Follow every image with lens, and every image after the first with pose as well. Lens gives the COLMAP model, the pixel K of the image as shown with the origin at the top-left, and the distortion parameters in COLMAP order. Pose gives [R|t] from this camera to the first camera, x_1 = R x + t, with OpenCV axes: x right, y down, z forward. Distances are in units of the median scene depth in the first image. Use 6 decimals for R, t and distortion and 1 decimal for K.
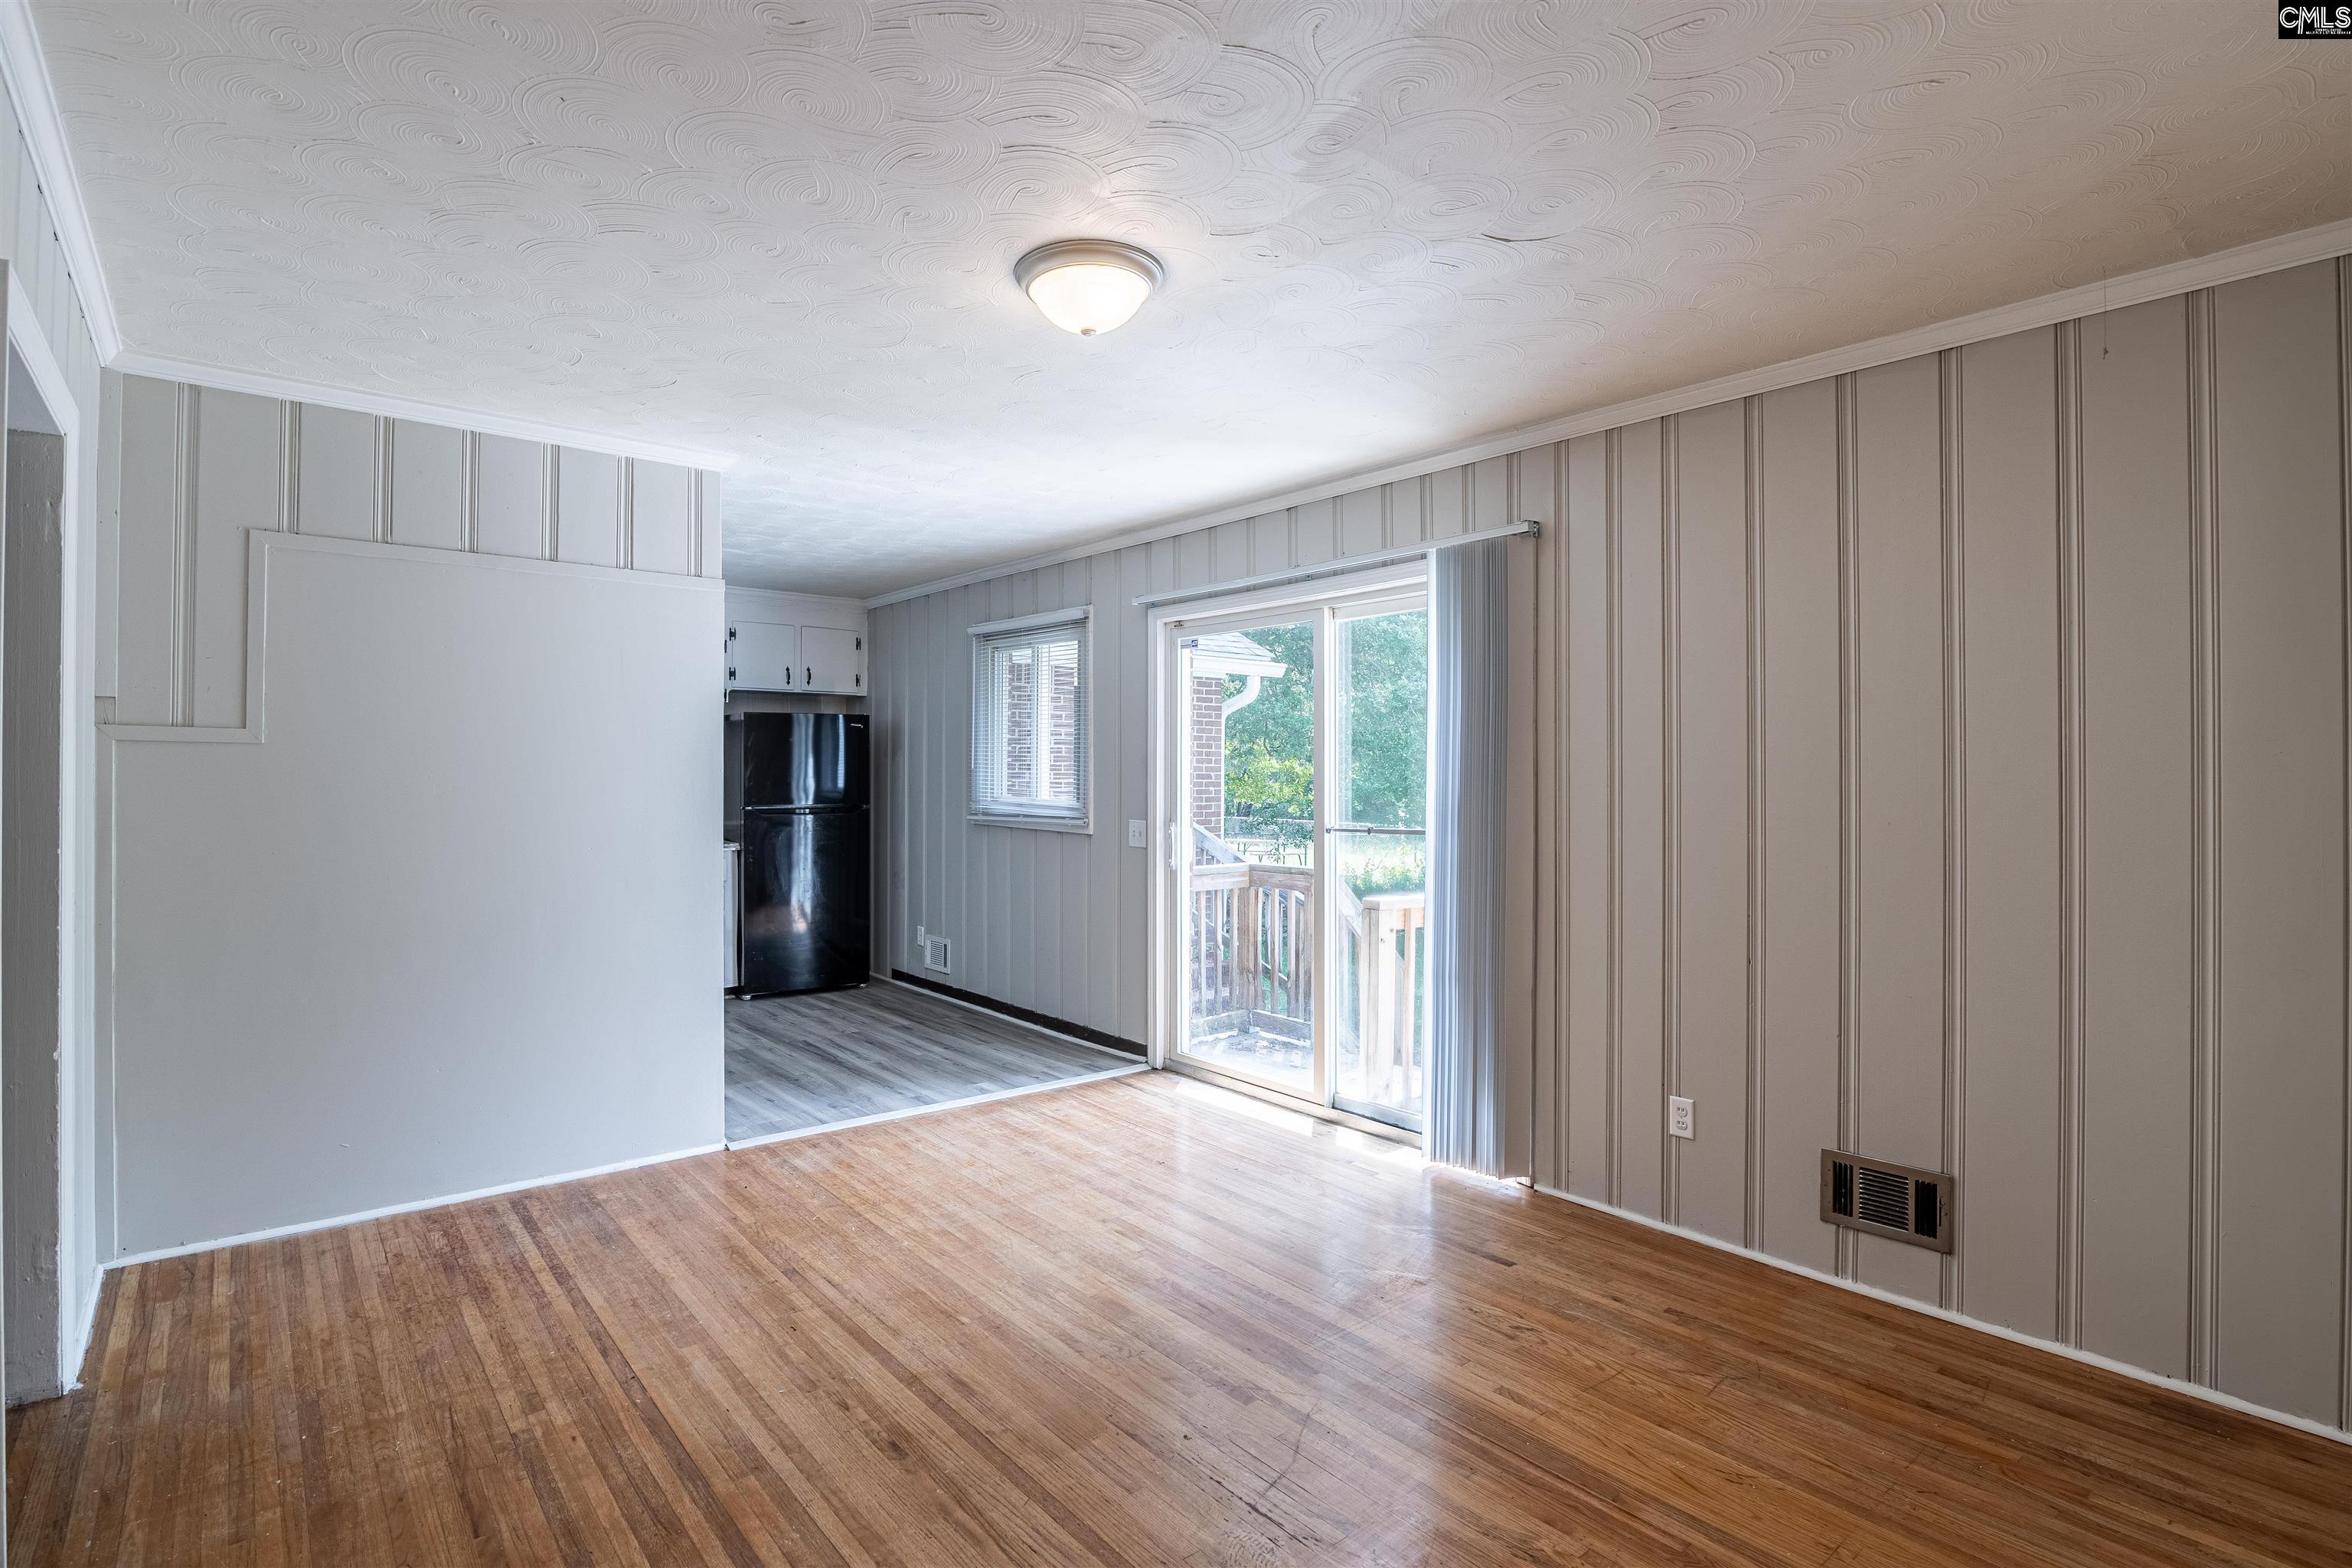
lens RADIAL K [[1135.8, 0, 1144.4], [0, 1135.8, 788.3], [0, 0, 1]] dist [-0.027087, 0.001336]
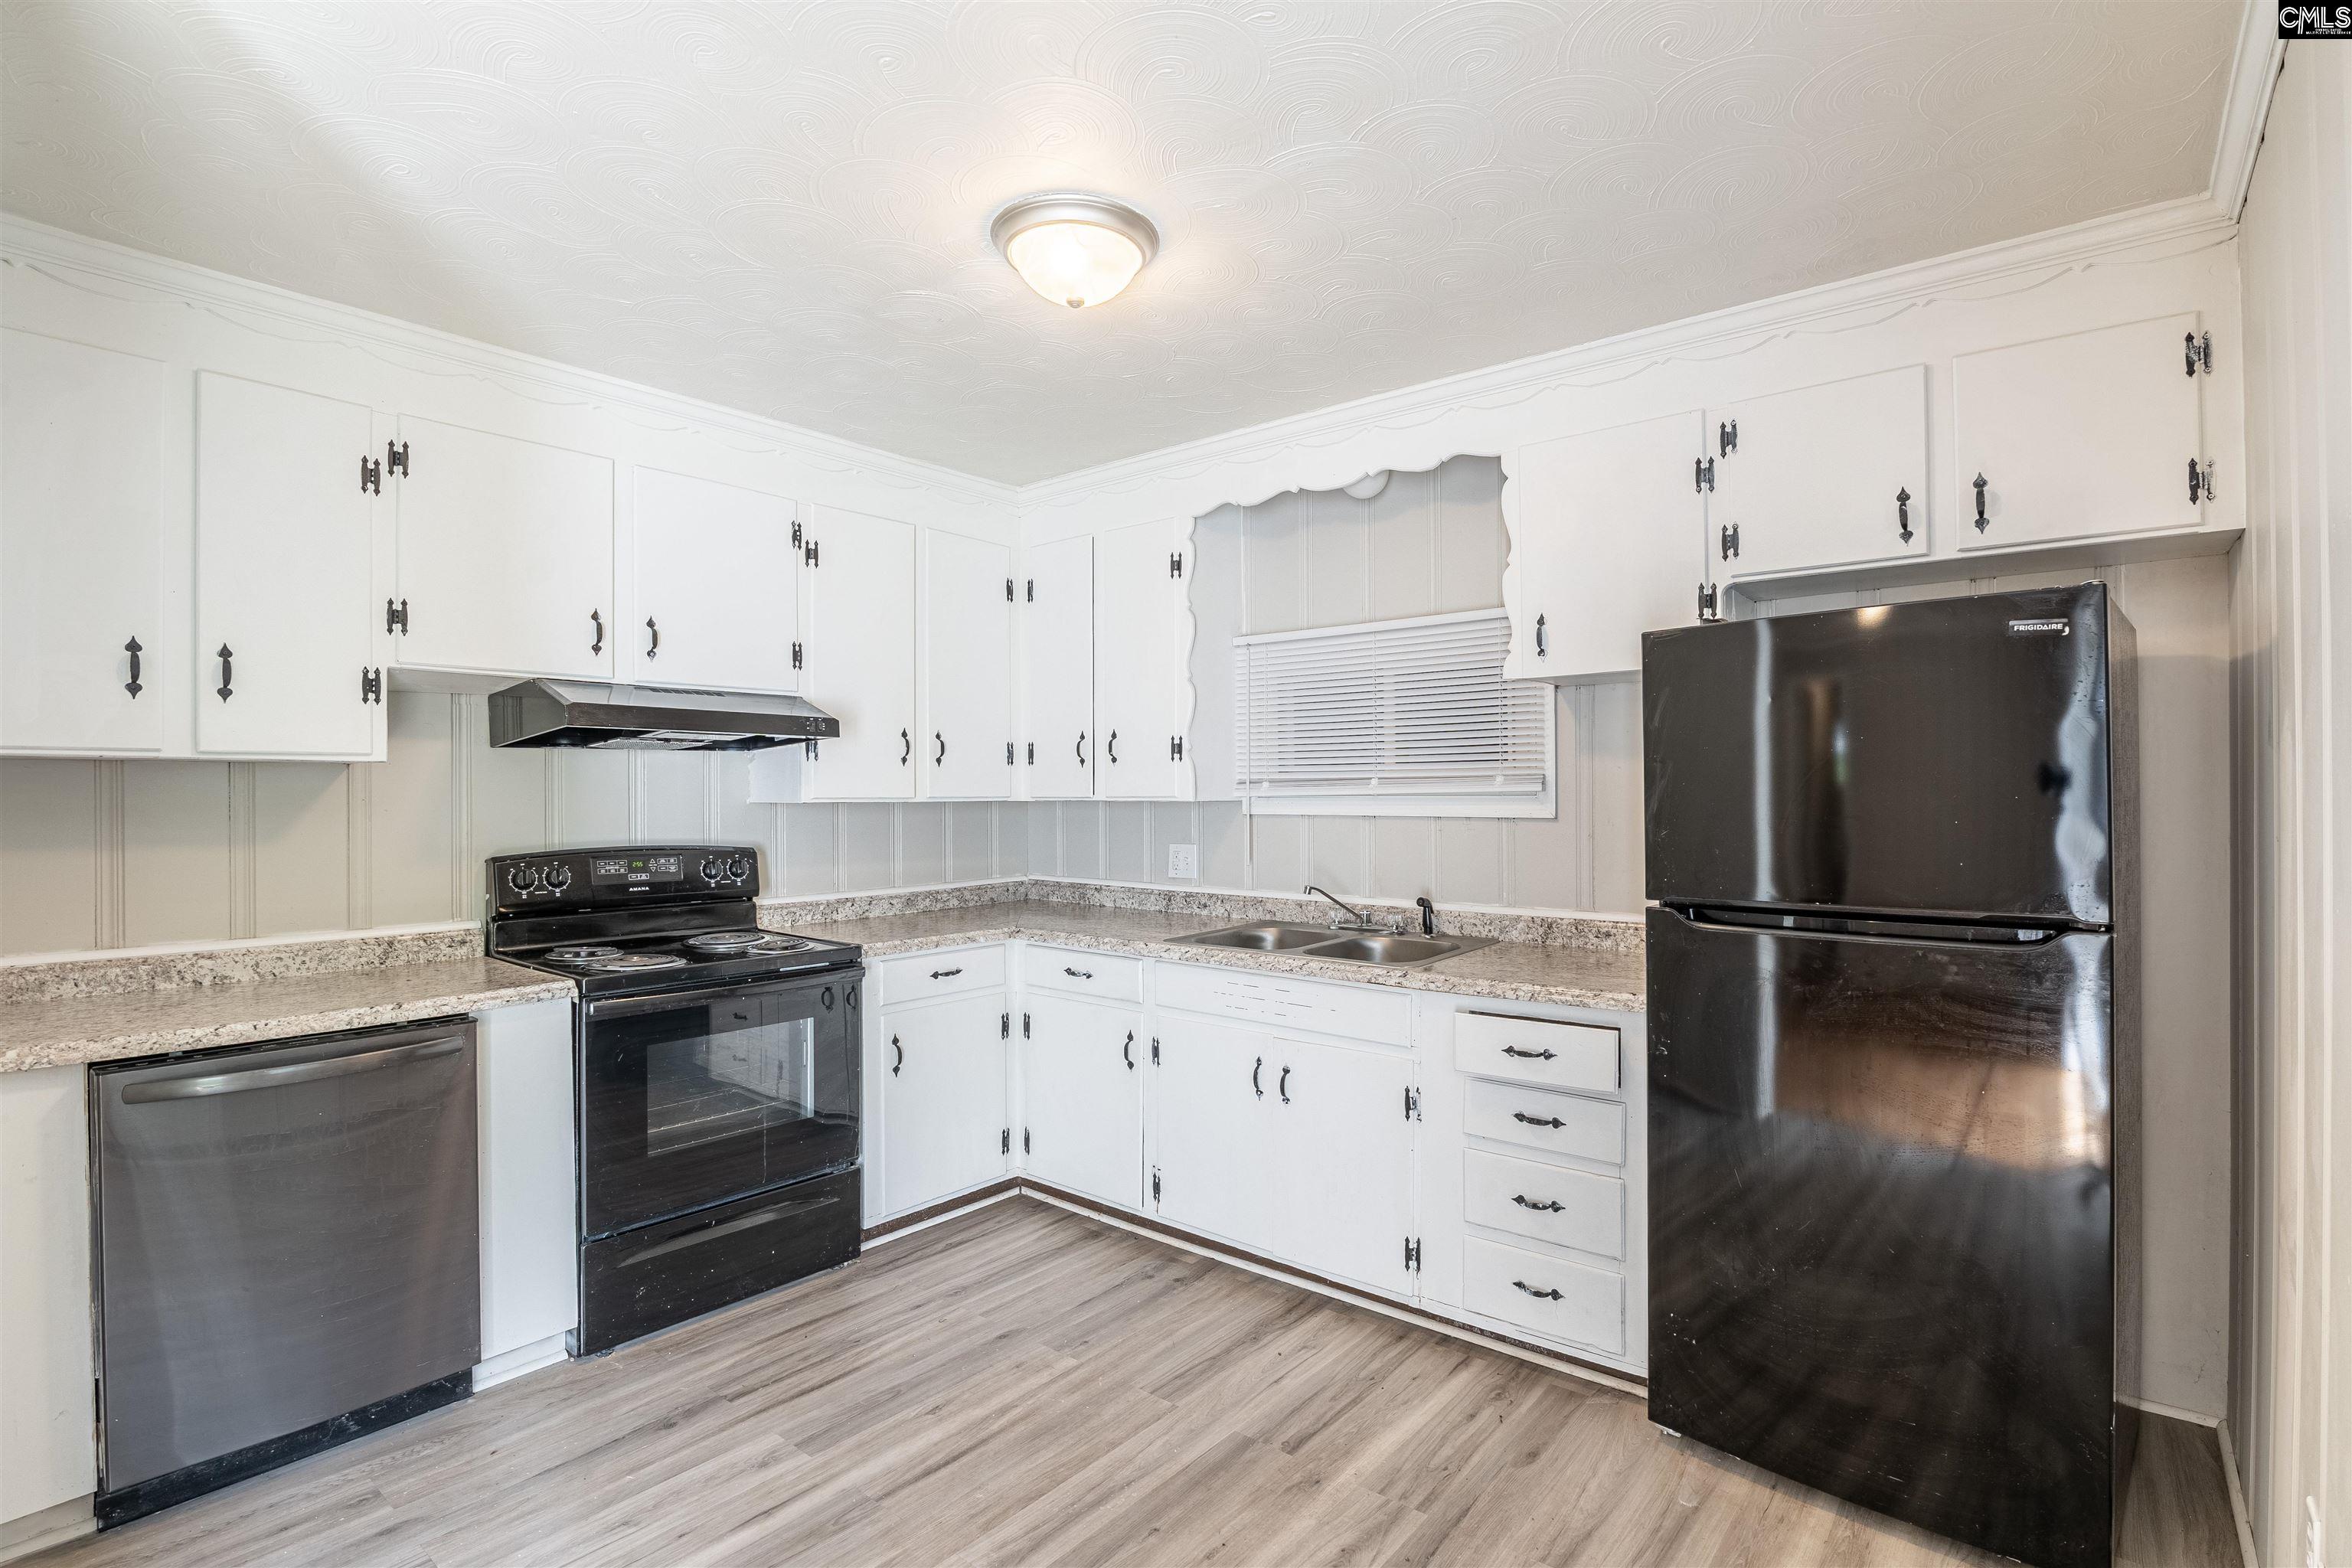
lens RADIAL K [[1135.8, 0, 1144.4], [0, 1135.8, 788.3], [0, 0, 1]] dist [-0.027087, 0.001336]
pose [[0.190633, -0.009932, -0.981611, -0.072087], [-0.008641, 0.999893, -0.011795, -0.028650], [0.981623, 0.010731, 0.190527, 1.710662]]
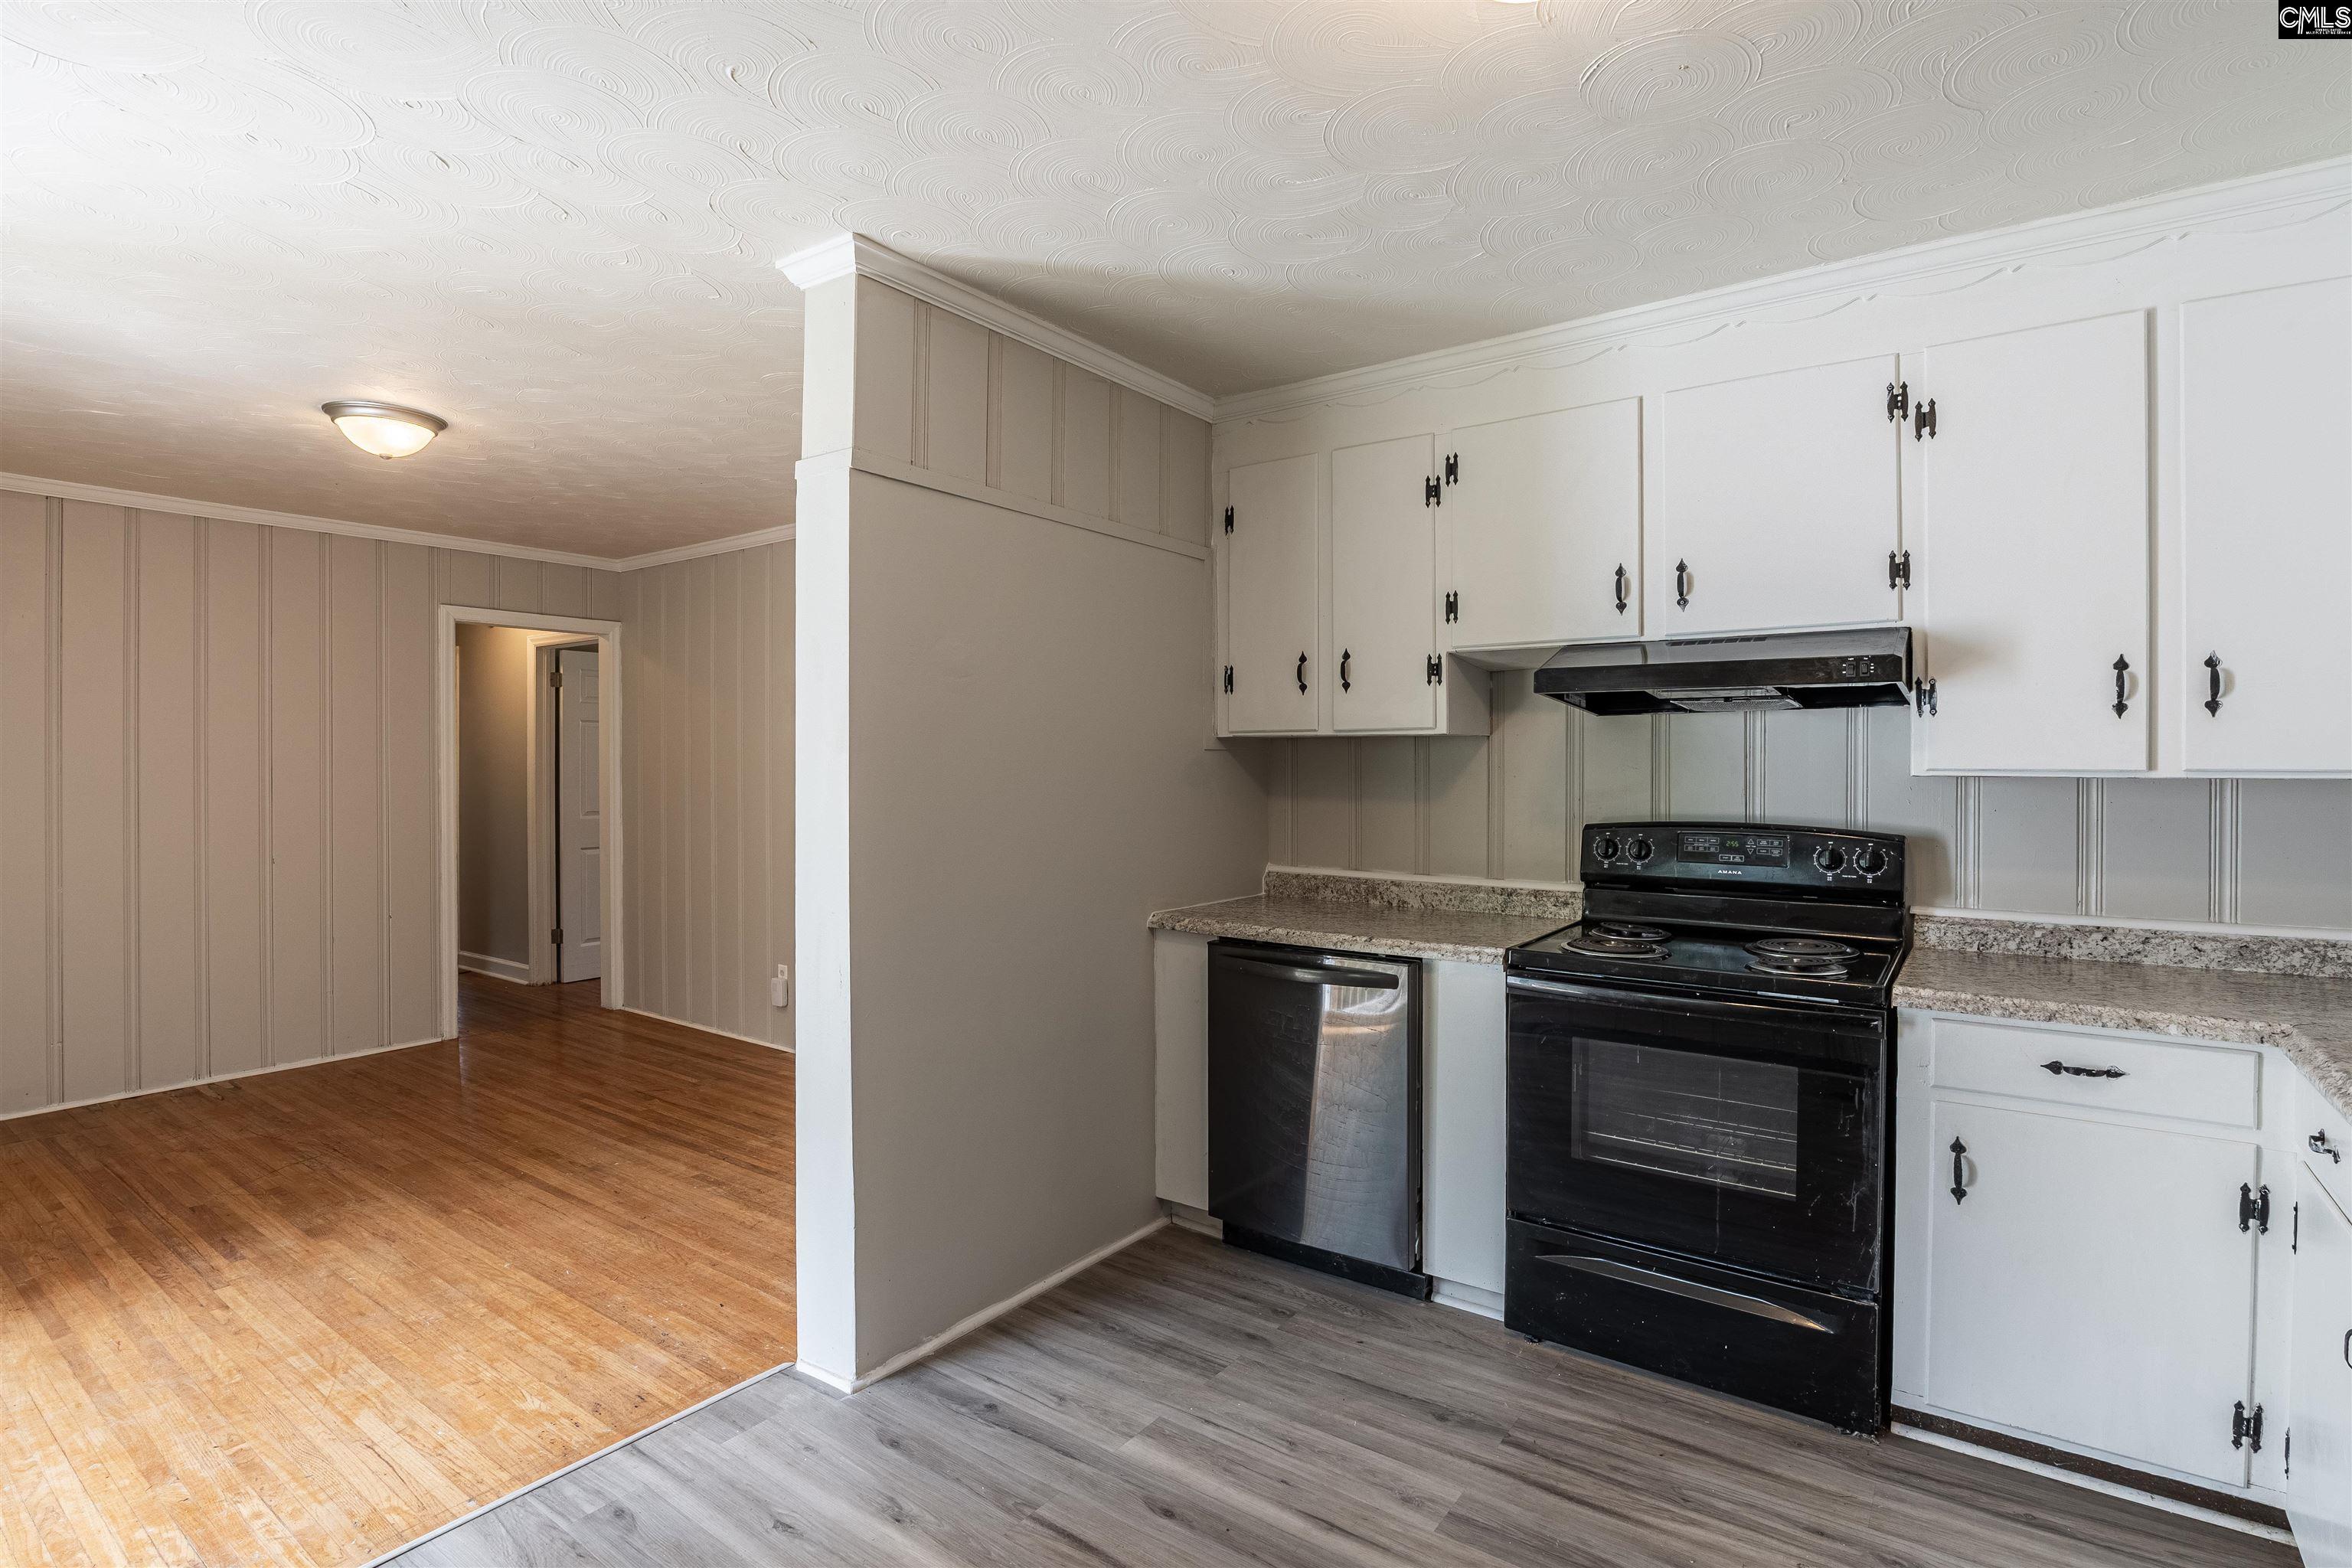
lens RADIAL K [[1128.0, 0, 1211.9], [0, 1128.0, 769.3], [0, 0, 1]] dist [-0.026951, 0.001194]
pose [[-0.962002, -0.005491, -0.272989, -0.570352], [-0.010419, 0.999808, 0.016606, -0.037480], [0.272845, 0.018819, -0.961874, 2.230489]]
